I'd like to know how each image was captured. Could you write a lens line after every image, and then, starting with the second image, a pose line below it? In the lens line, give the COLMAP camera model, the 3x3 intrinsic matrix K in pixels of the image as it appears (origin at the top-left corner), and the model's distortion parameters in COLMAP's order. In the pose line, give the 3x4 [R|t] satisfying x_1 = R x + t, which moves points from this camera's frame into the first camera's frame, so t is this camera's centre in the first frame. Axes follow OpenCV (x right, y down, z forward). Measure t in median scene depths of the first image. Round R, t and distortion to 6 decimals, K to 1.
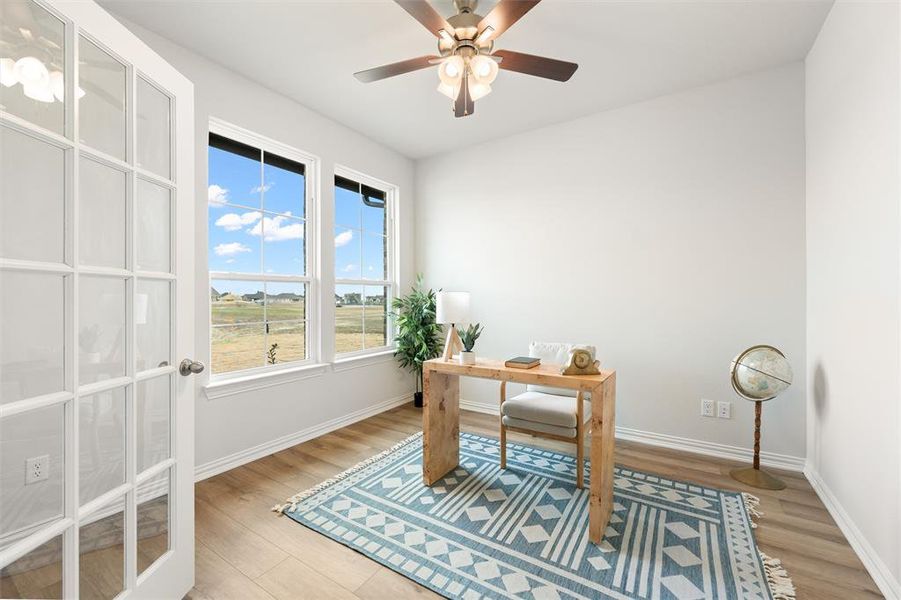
lens RADIAL K [[369.0, 0, 453.3], [0, 369.0, 299.3], [0, 0, 1]] dist [0.000853, -0.000104]
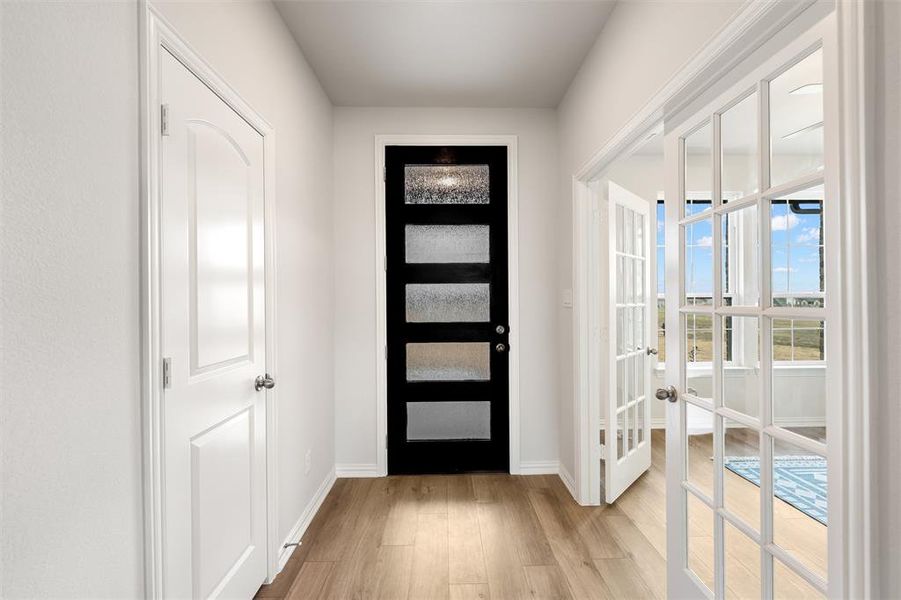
lens RADIAL K [[369.0, 0, 453.3], [0, 369.0, 299.3], [0, 0, 1]] dist [0.000853, -0.000104]
pose [[0.557294, -0.001753, -0.830314, 0.097139], [-0.003020, 0.999987, -0.004138, -0.031061], [0.830310, 0.004814, 0.557281, -0.407453]]
